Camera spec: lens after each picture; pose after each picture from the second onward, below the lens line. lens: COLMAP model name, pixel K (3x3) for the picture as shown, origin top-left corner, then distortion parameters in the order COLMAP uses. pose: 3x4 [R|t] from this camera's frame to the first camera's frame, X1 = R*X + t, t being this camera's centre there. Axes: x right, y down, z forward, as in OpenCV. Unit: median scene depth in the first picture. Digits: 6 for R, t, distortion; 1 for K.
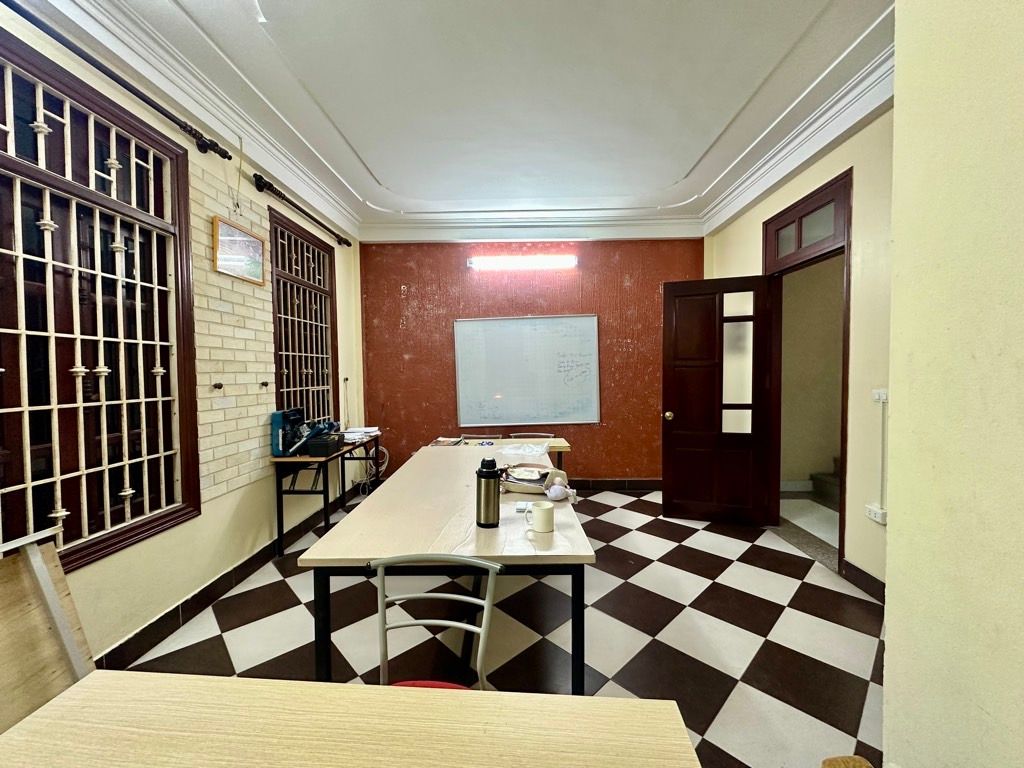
lens RADIAL K [[407.3, 0, 511.1], [0, 407.3, 385.1], [0, 0, 1]] dist [0.000156, -0.000013]
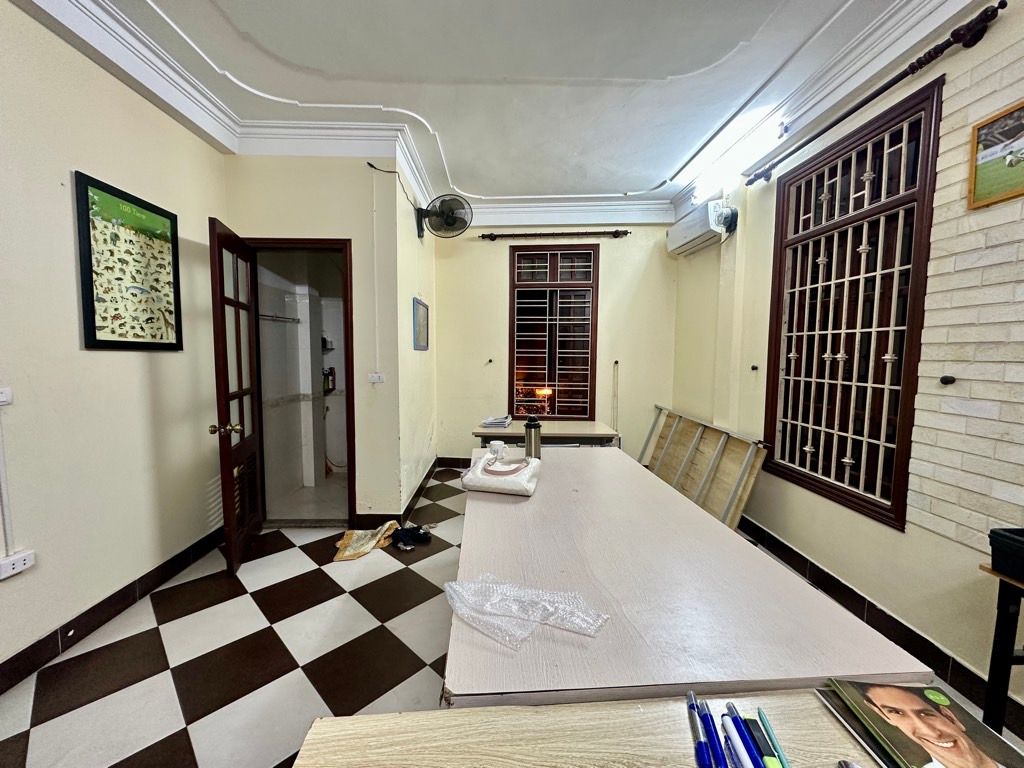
lens RADIAL K [[407.3, 0, 515.5], [0, 407.3, 381.0], [0, 0, 1]] dist [0.000156, -0.000013]
pose [[-0.997698, 0.006383, -0.067508, 0.092422], [-0.000778, 0.994417, 0.105523, -0.089868], [0.067805, 0.105333, -0.992123, 2.119511]]
